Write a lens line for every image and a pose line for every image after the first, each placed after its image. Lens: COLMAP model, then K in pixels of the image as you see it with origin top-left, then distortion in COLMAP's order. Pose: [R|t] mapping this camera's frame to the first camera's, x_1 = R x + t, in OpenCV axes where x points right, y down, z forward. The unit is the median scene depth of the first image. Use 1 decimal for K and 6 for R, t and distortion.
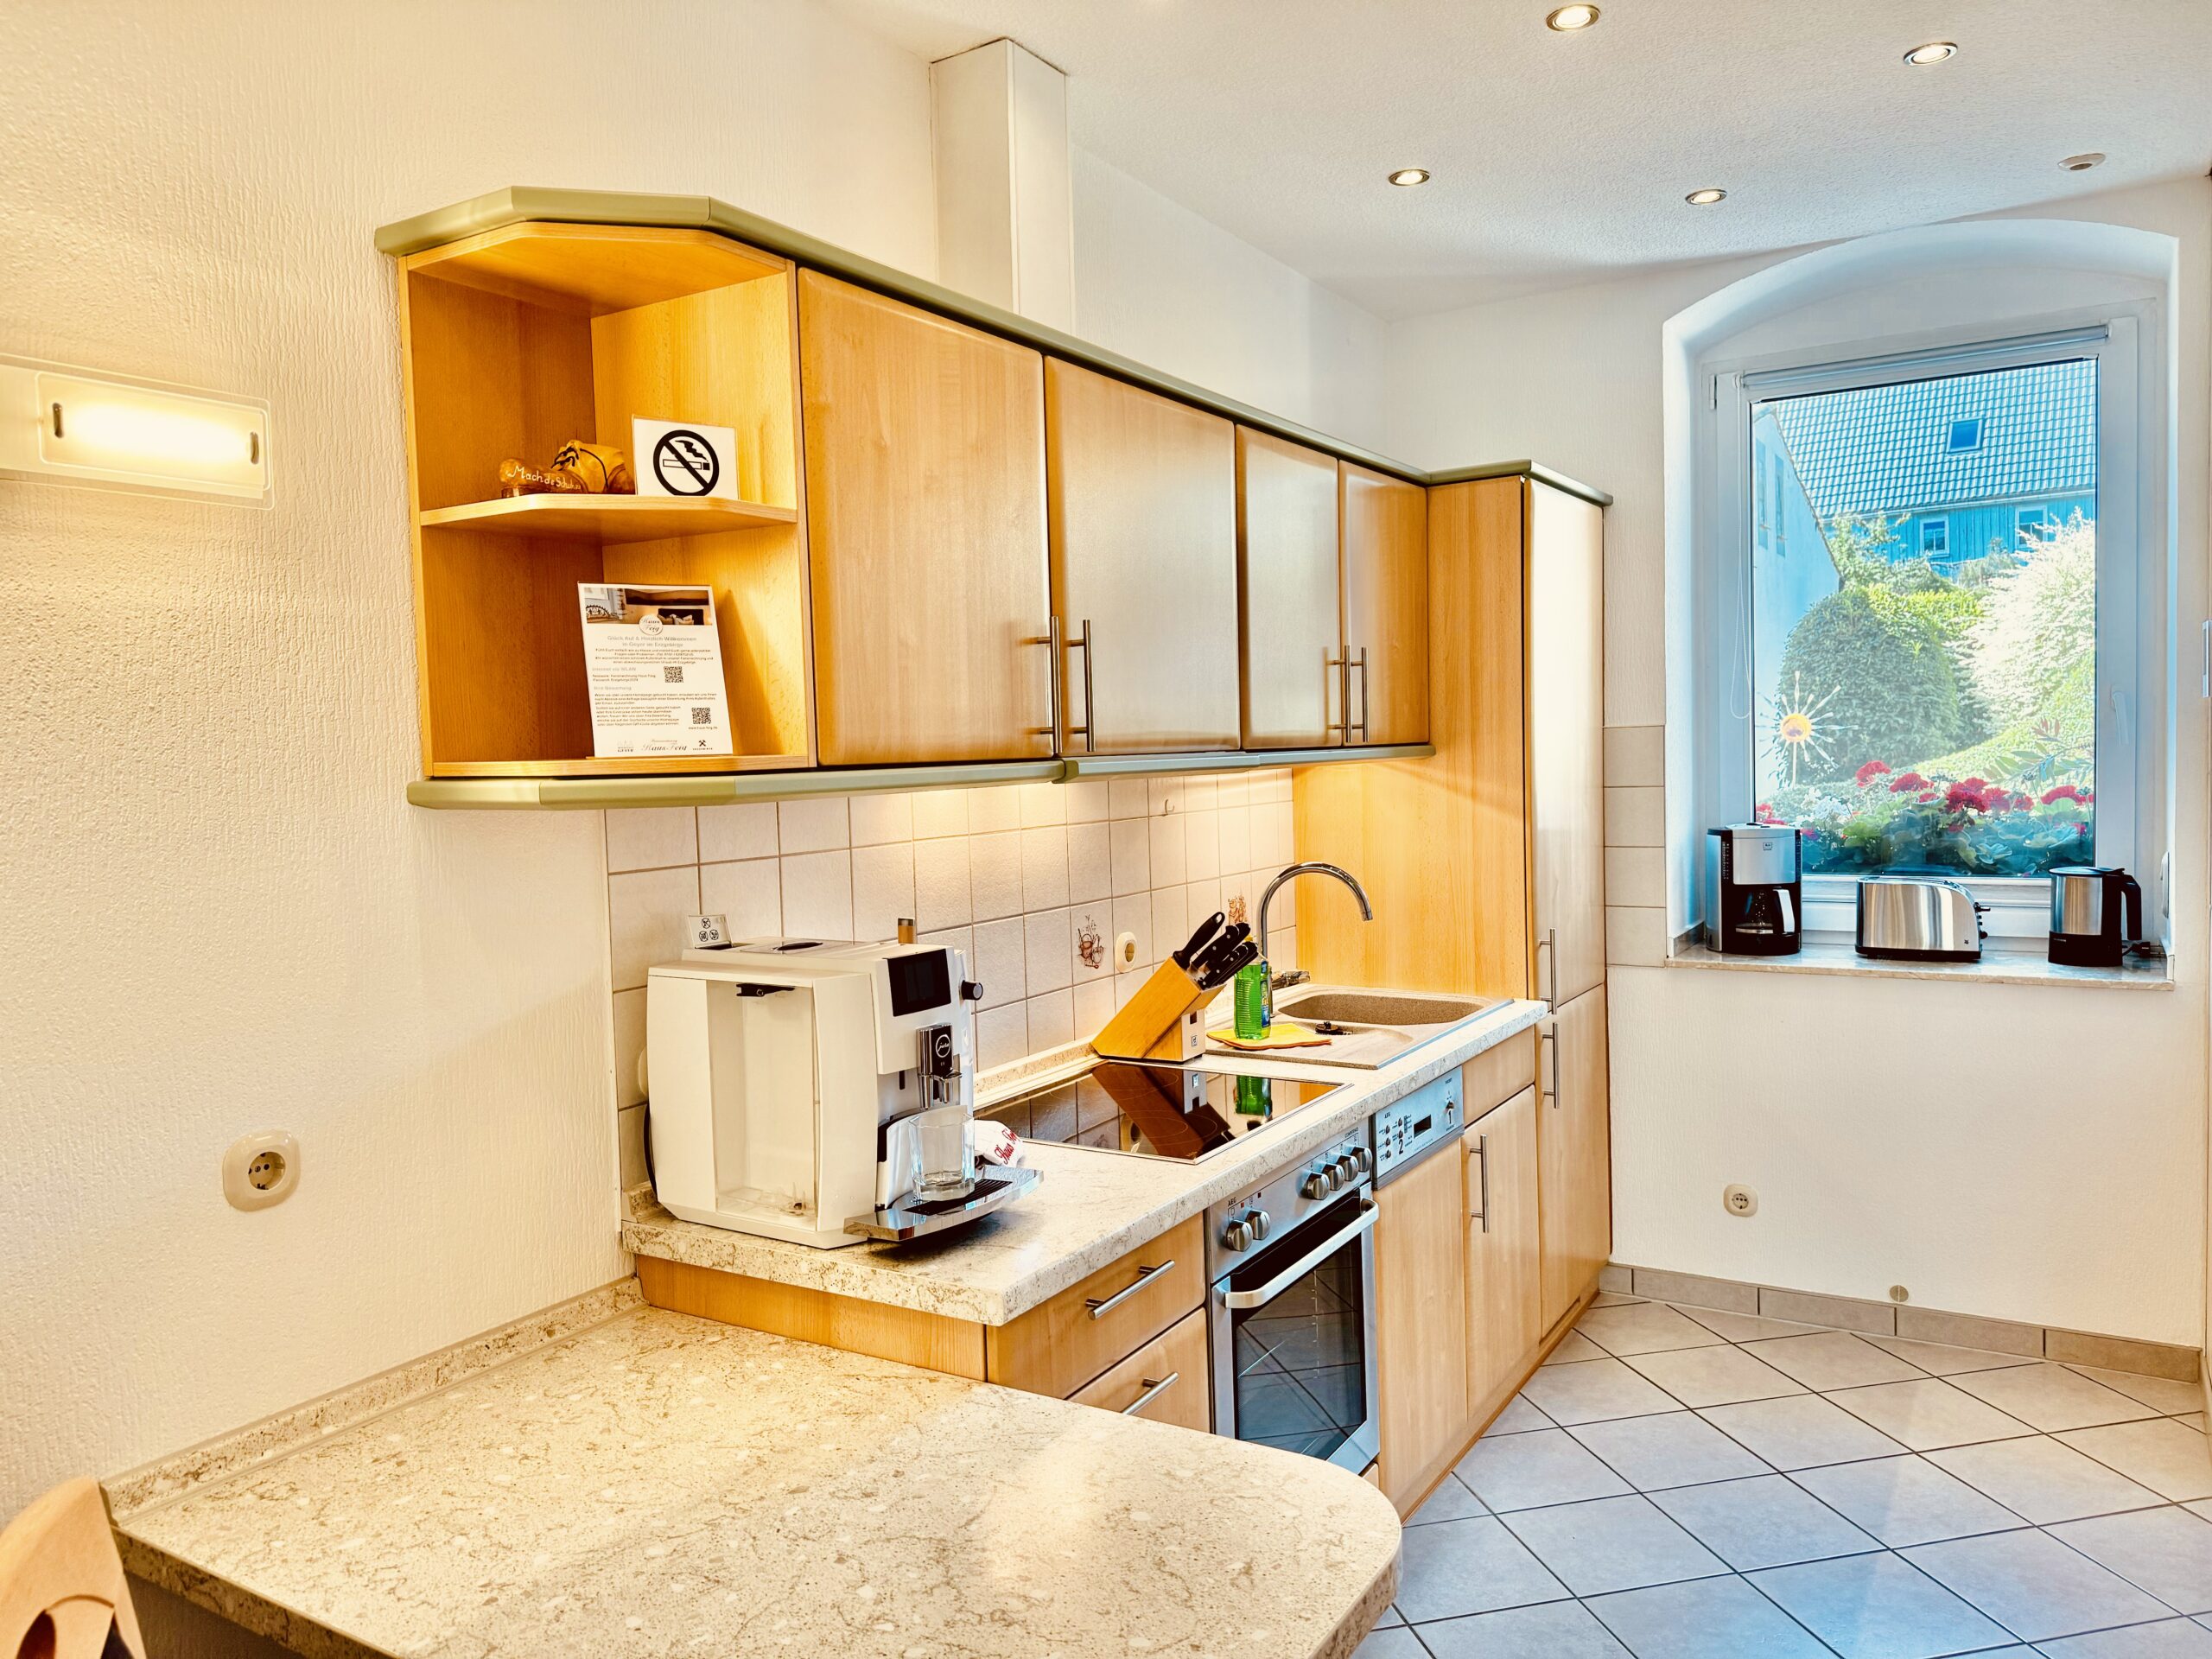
lens RADIAL K [[1566.5, 0, 1106.2], [0, 1566.5, 828.5], [0, 0, 1]] dist [0.000611, 0.000006]
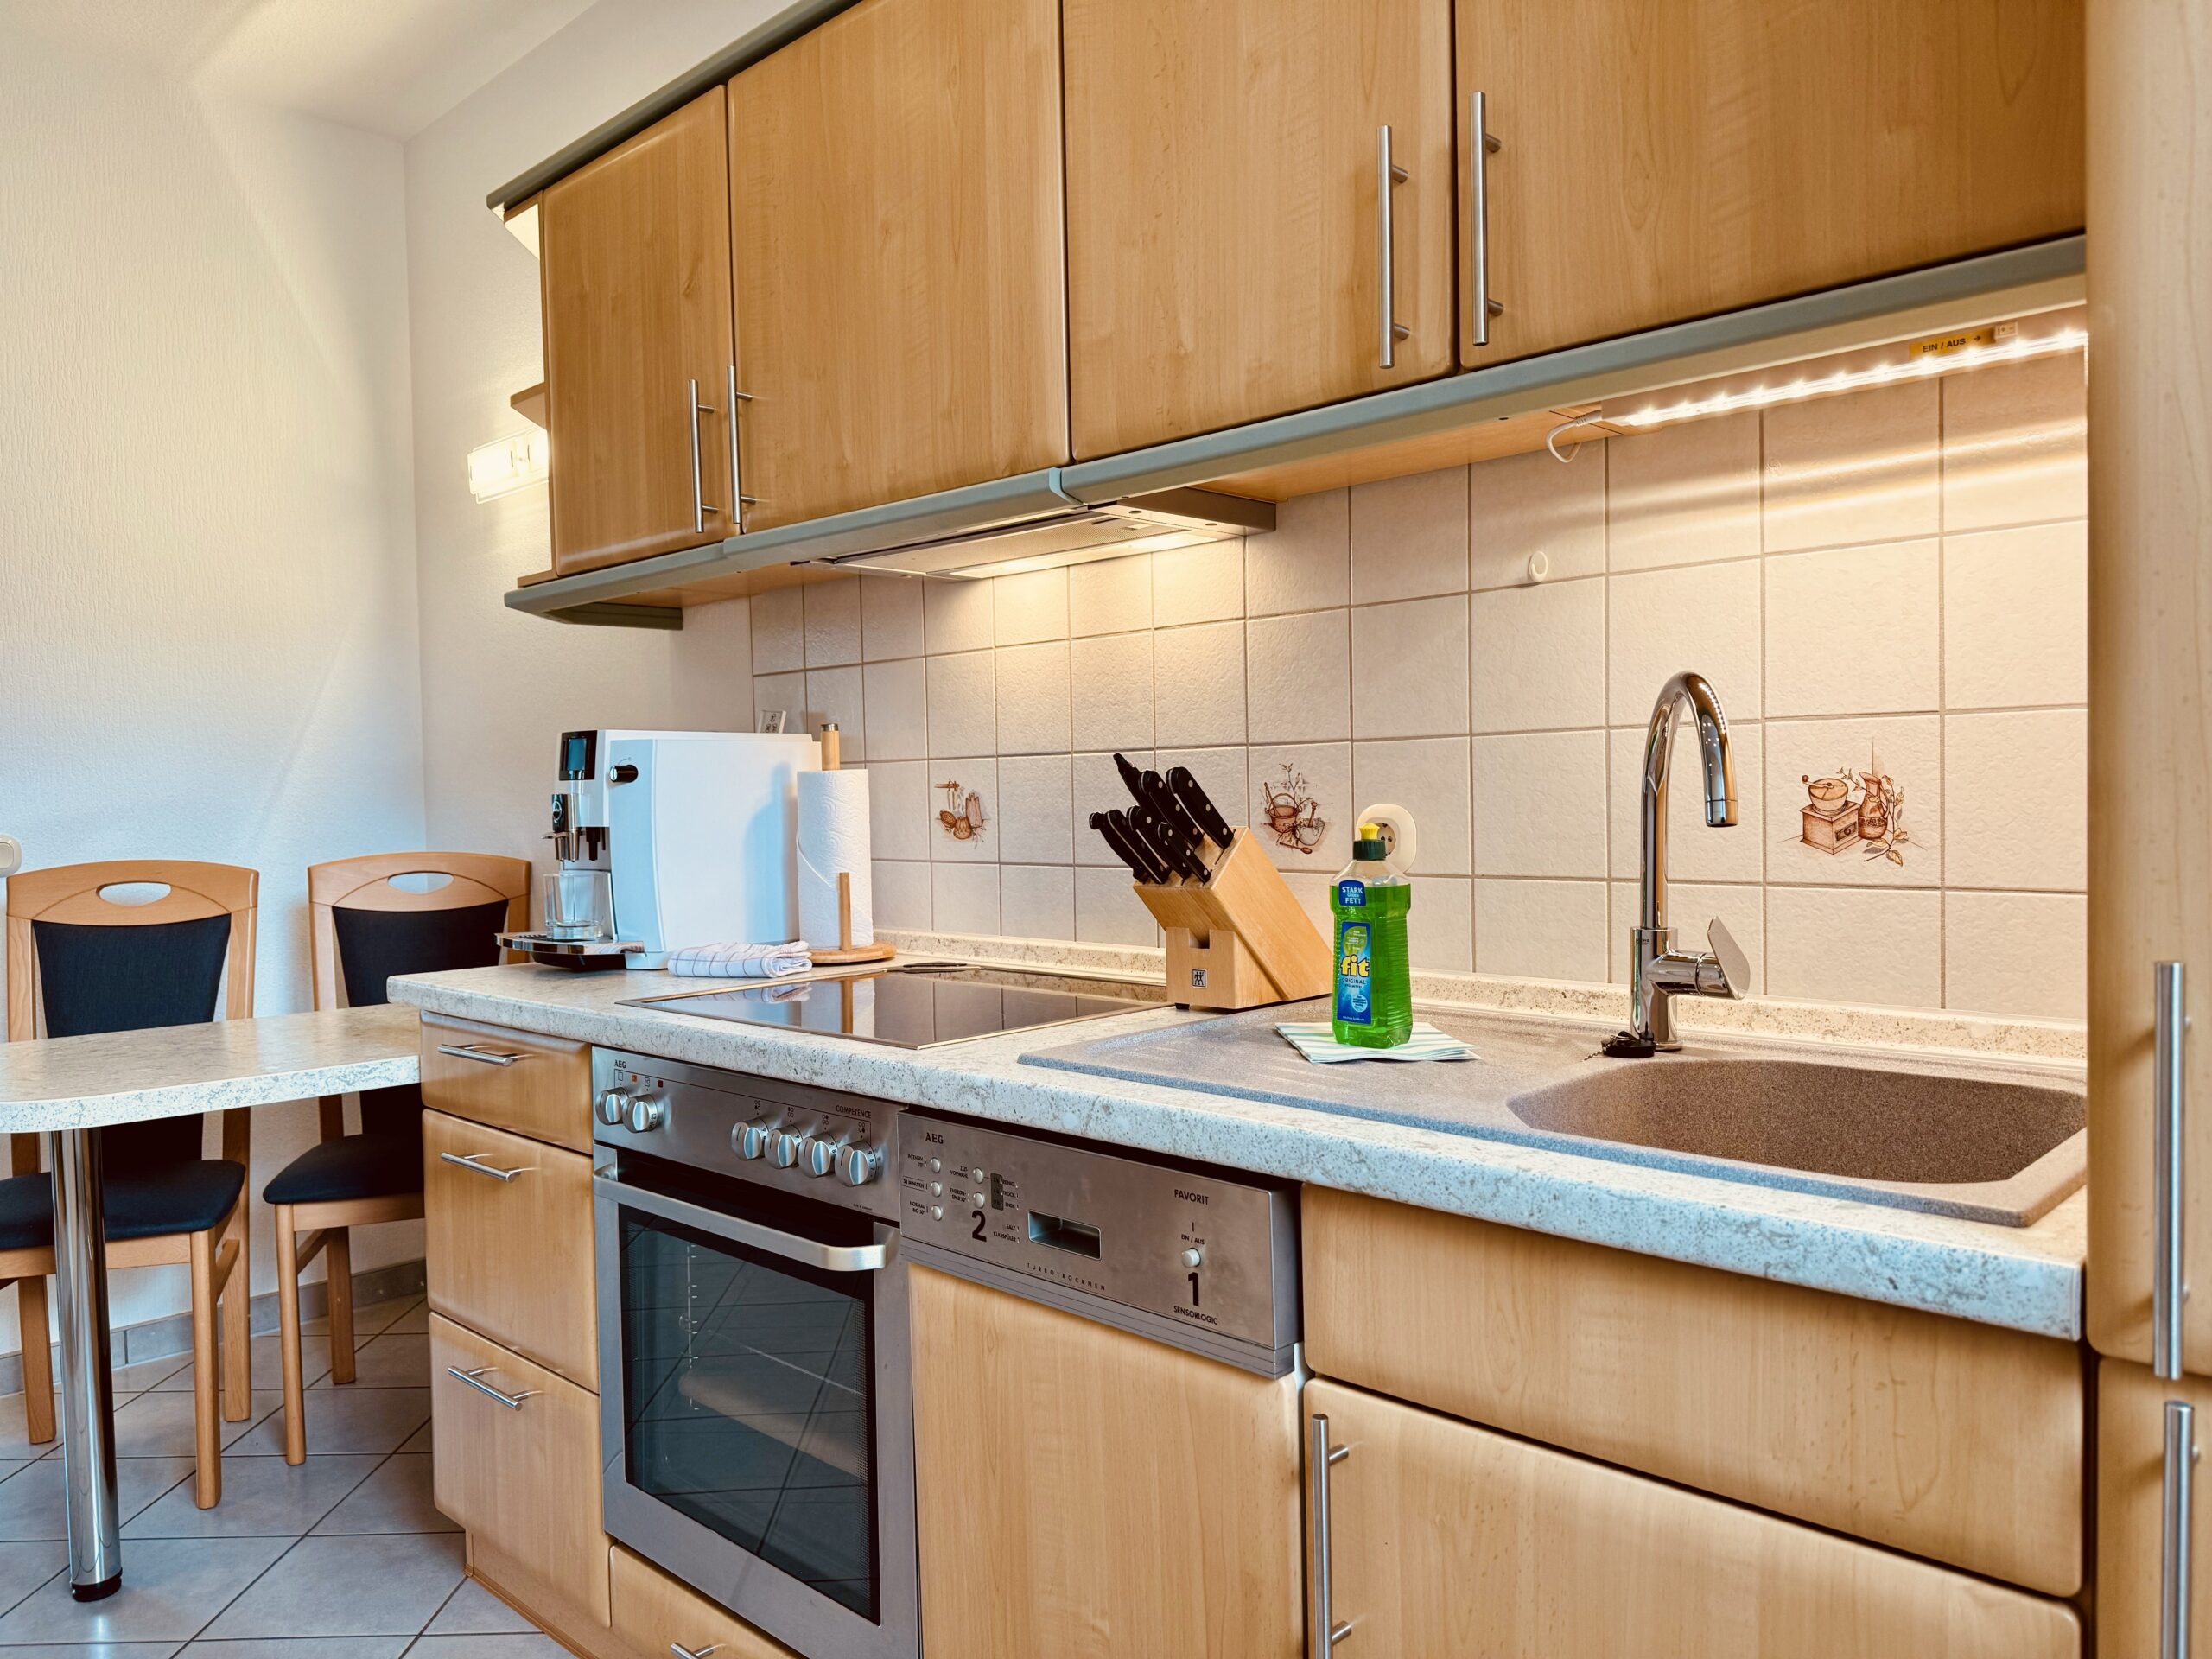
lens RADIAL K [[1566.5, 0, 1105.5], [0, 1566.5, 836.8], [0, 0, 1]] dist [0.000611, 0.000006]
pose [[-0.208435, 0.054430, -0.976520, 0.926273], [-0.033872, 0.997450, 0.062826, 0.072707], [0.977449, 0.046172, -0.206060, 1.611105]]
